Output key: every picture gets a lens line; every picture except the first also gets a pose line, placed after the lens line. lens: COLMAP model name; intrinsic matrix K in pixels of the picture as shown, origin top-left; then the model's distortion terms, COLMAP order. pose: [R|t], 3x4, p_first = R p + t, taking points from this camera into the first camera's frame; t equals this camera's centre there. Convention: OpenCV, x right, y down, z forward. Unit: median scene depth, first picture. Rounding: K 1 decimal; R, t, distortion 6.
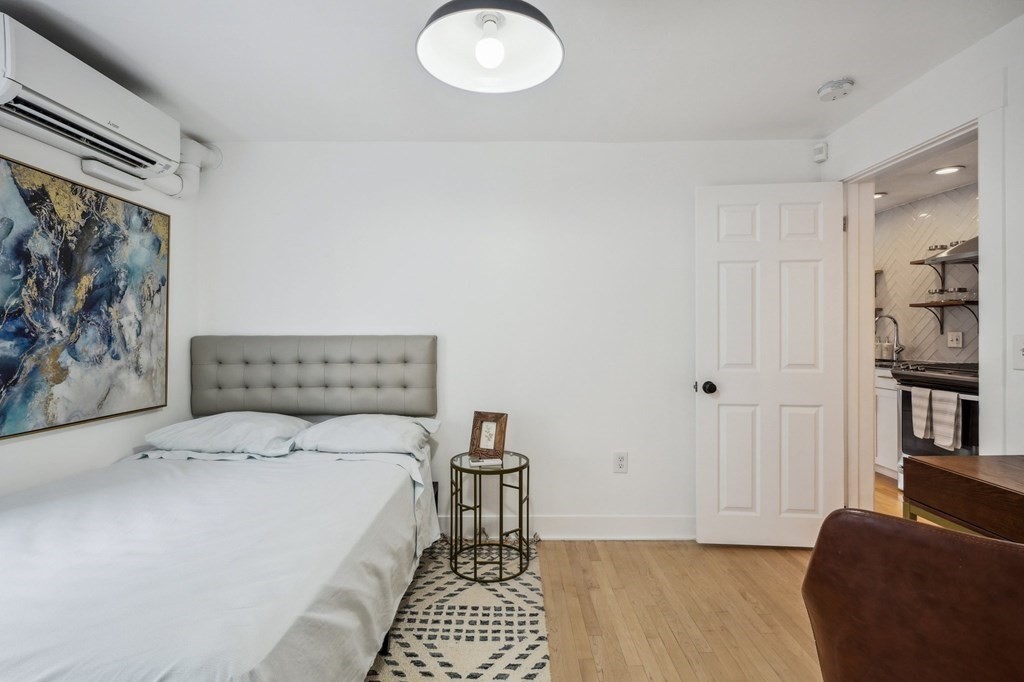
lens RADIAL K [[472.1, 0, 510.1], [0, 472.1, 324.6], [0, 0, 1]] dist [-0.001954, 0.000250]
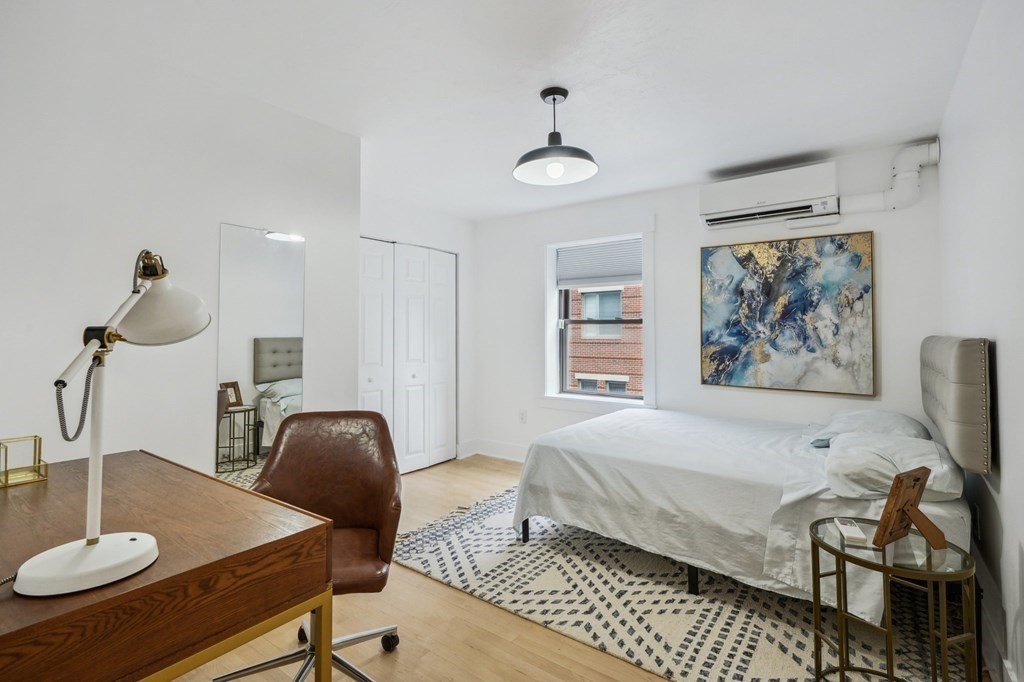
lens RADIAL K [[472.1, 0, 510.1], [0, 472.1, 324.6], [0, 0, 1]] dist [-0.001954, 0.000250]
pose [[-0.593497, -0.014292, -0.804710, 0.889387], [0.014288, 0.999498, -0.028289, 0.020366], [0.804710, -0.028287, -0.592994, 1.188913]]
